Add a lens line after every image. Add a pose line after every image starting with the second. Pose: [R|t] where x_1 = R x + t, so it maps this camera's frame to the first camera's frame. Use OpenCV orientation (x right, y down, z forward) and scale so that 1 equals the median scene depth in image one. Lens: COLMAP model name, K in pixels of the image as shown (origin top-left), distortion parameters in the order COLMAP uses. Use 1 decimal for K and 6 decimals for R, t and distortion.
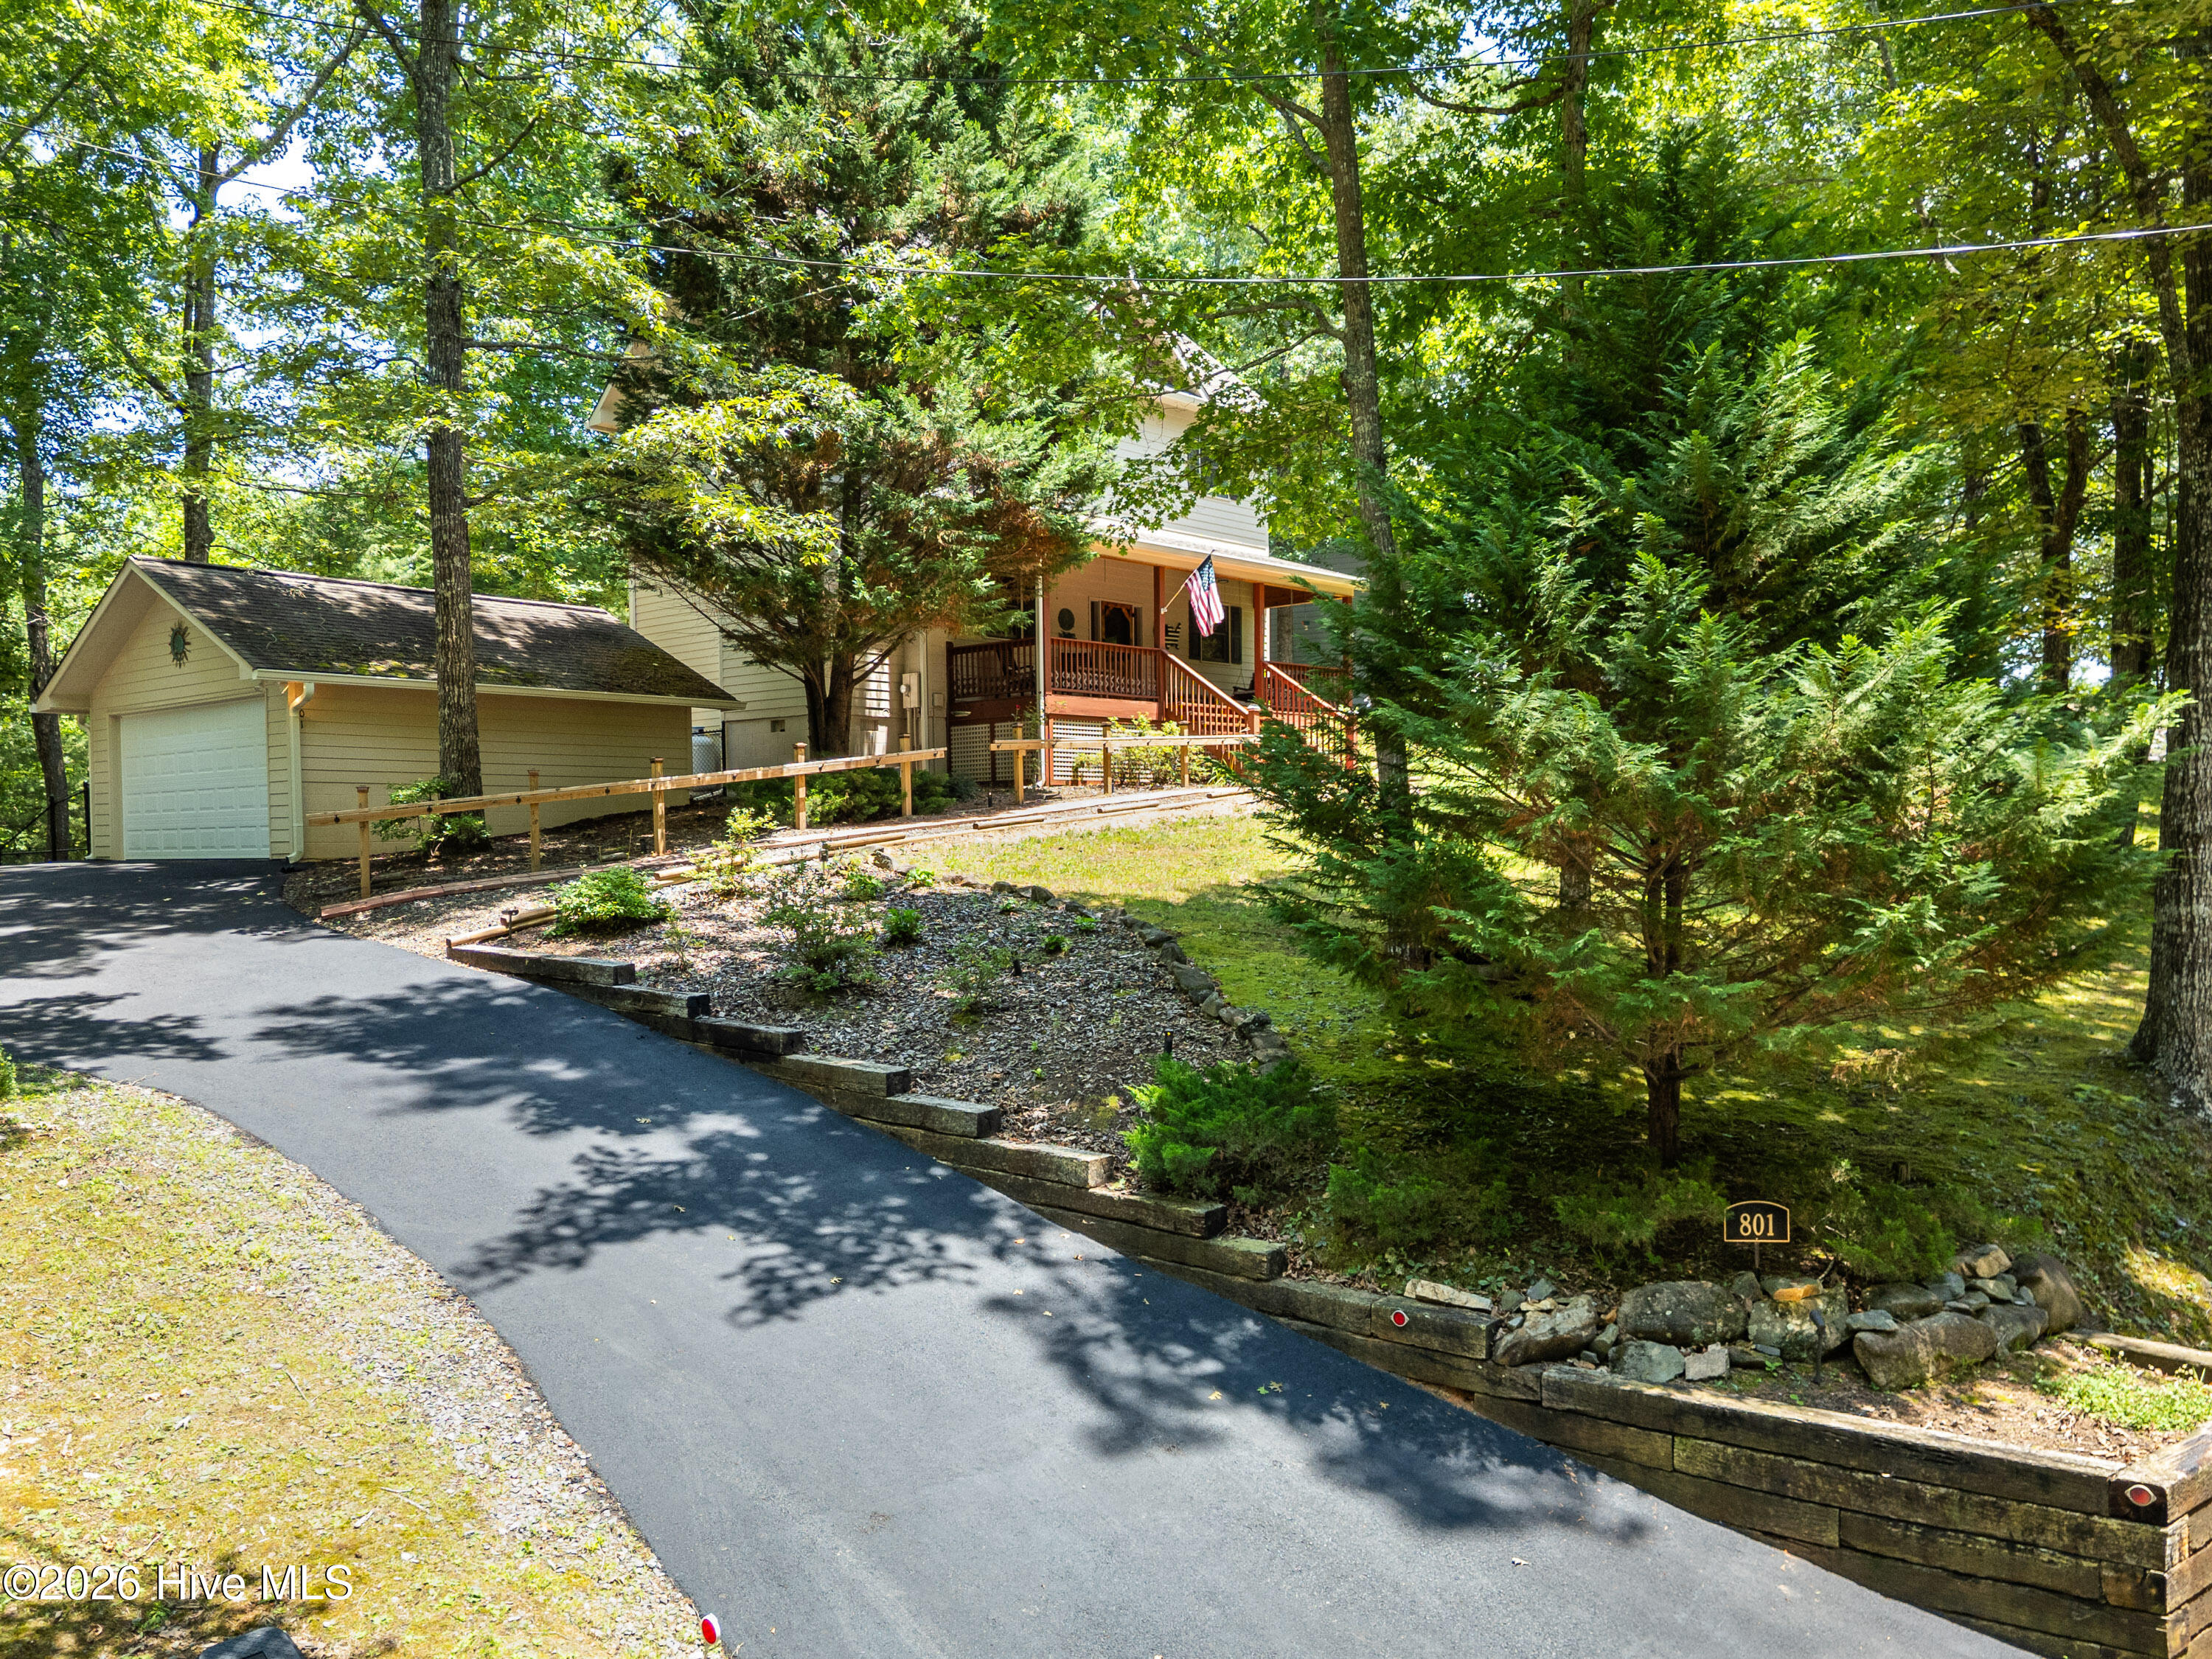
lens RADIAL K [[1590.1, 0, 1108.8], [0, 1590.1, 834.4], [0, 0, 1]] dist [0.044756, -0.045682]
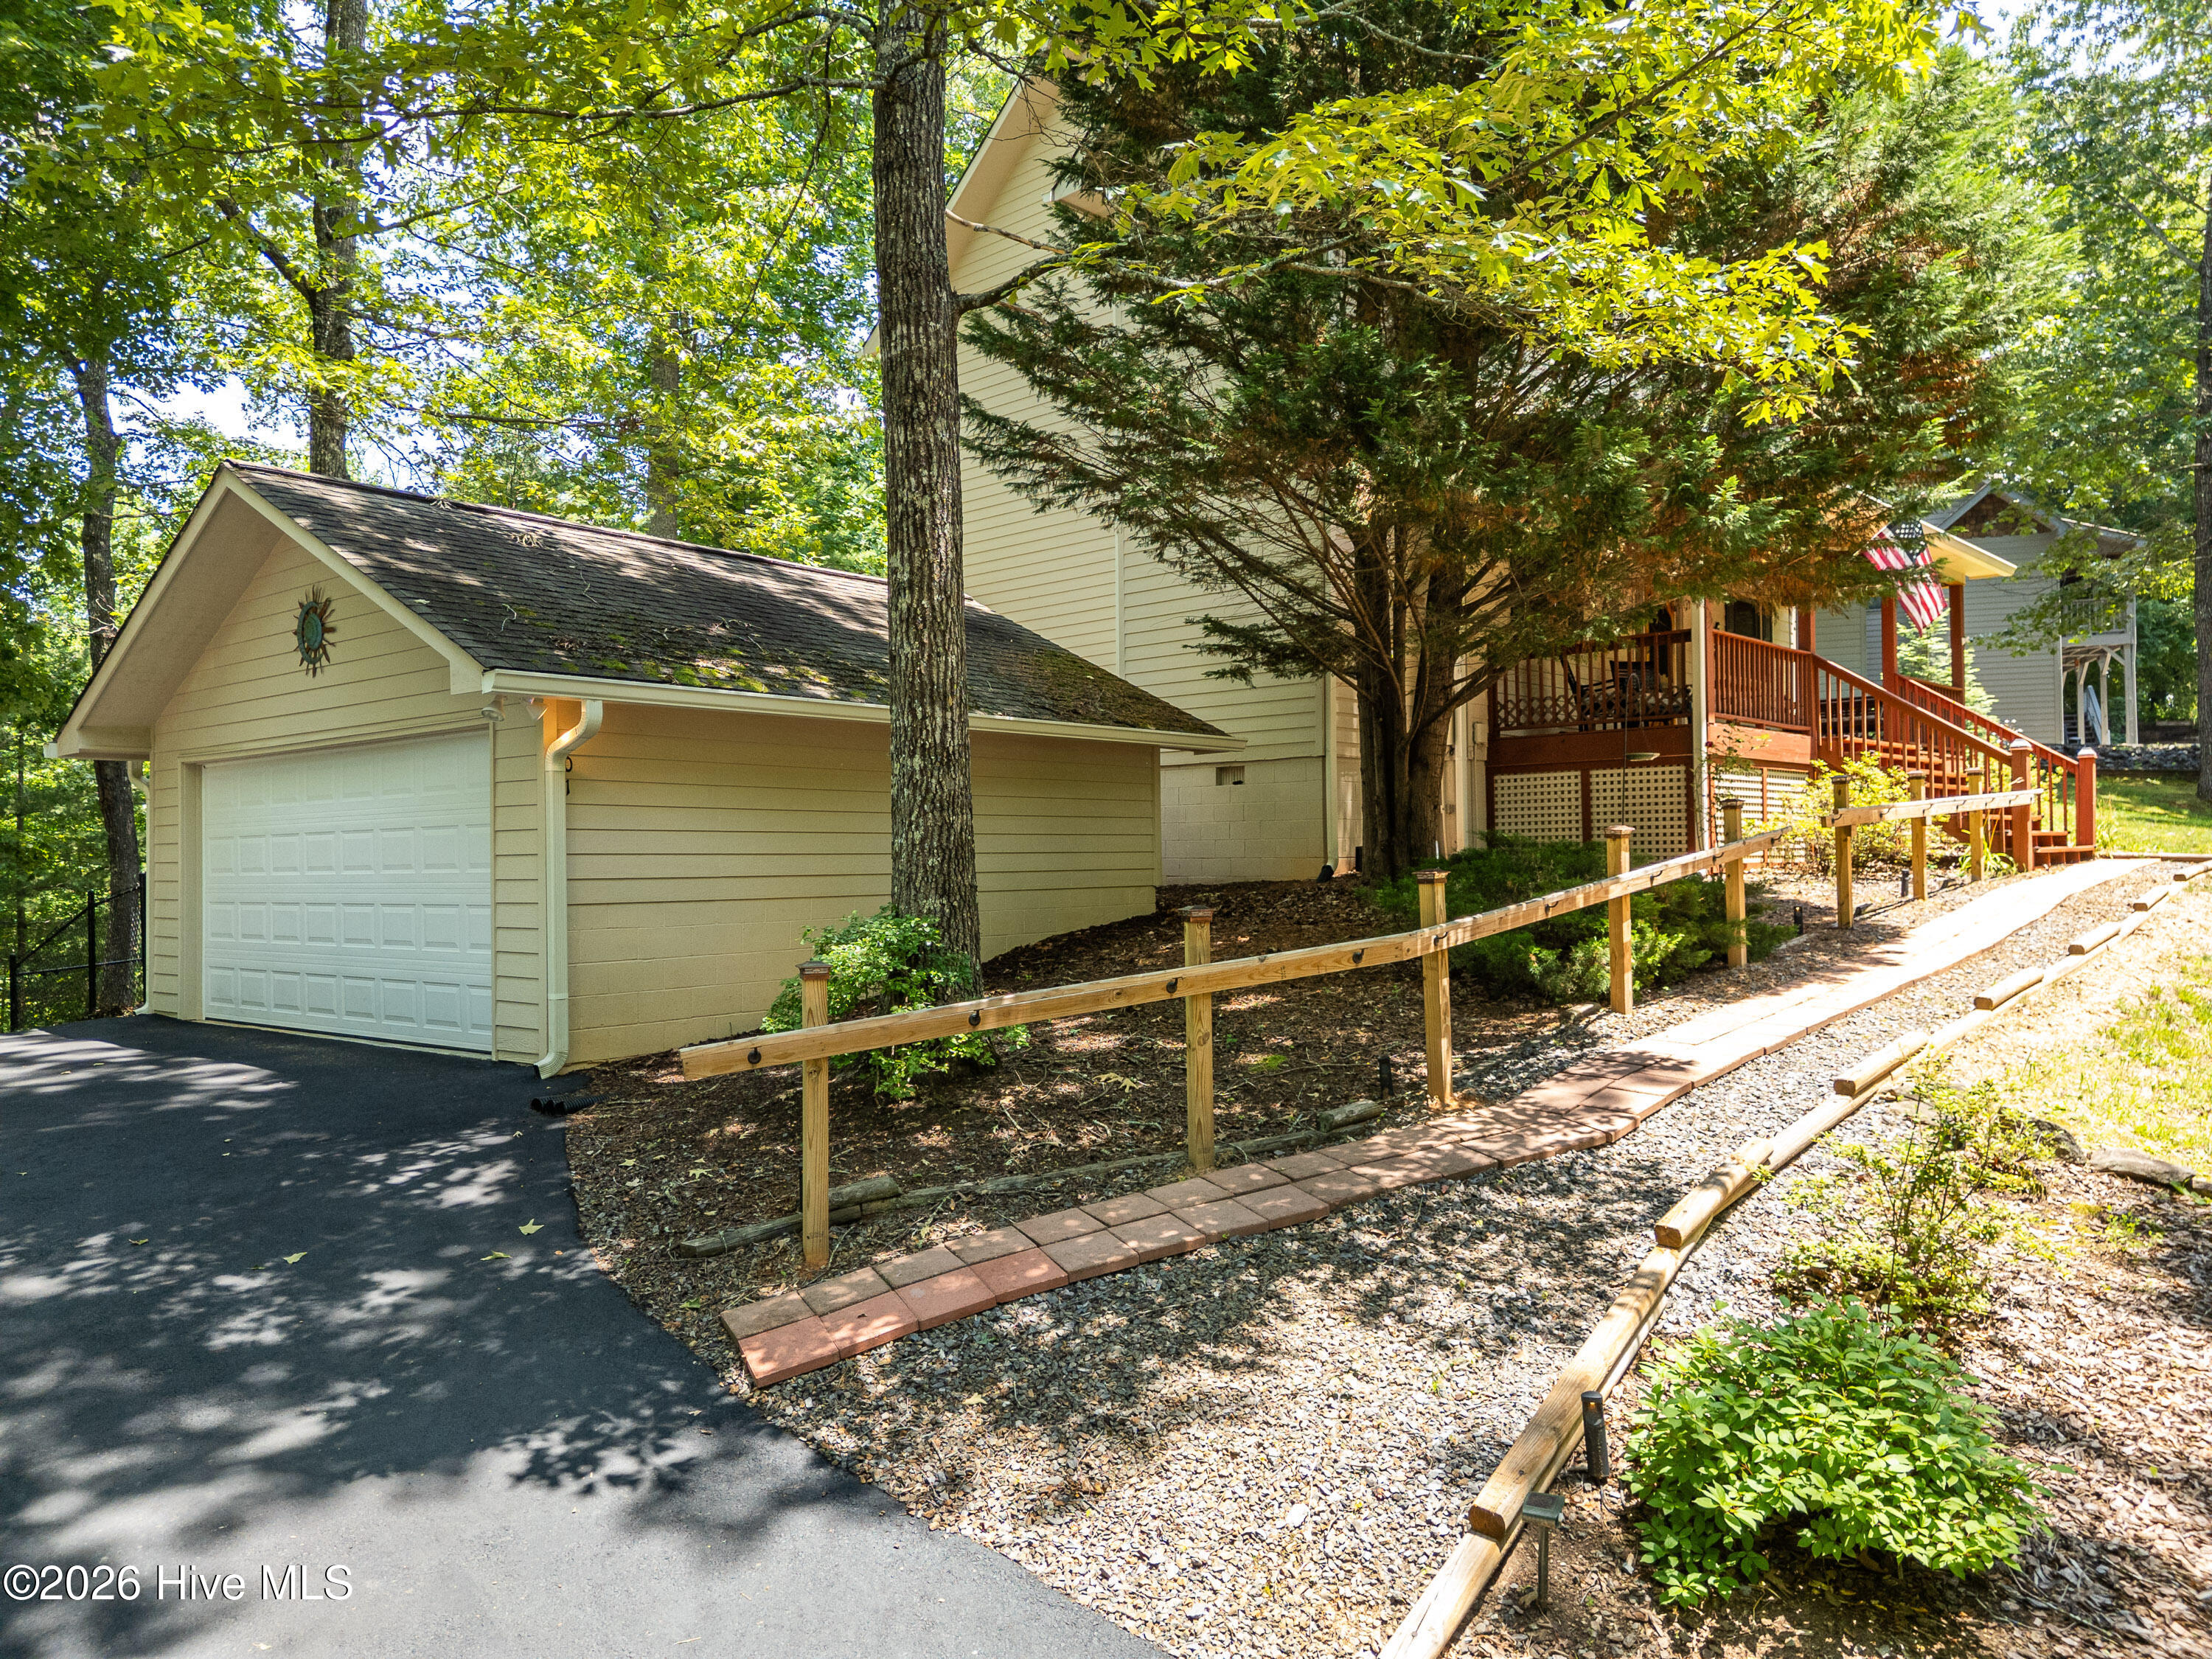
lens RADIAL K [[1590.1, 0, 1108.8], [0, 1590.1, 834.4], [0, 0, 1]] dist [0.044756, -0.045682]
pose [[0.999023, -0.001528, -0.044167, -0.304055], [0.000526, 0.999742, -0.022703, -0.041248], [0.044191, 0.022658, 0.998766, 0.499783]]
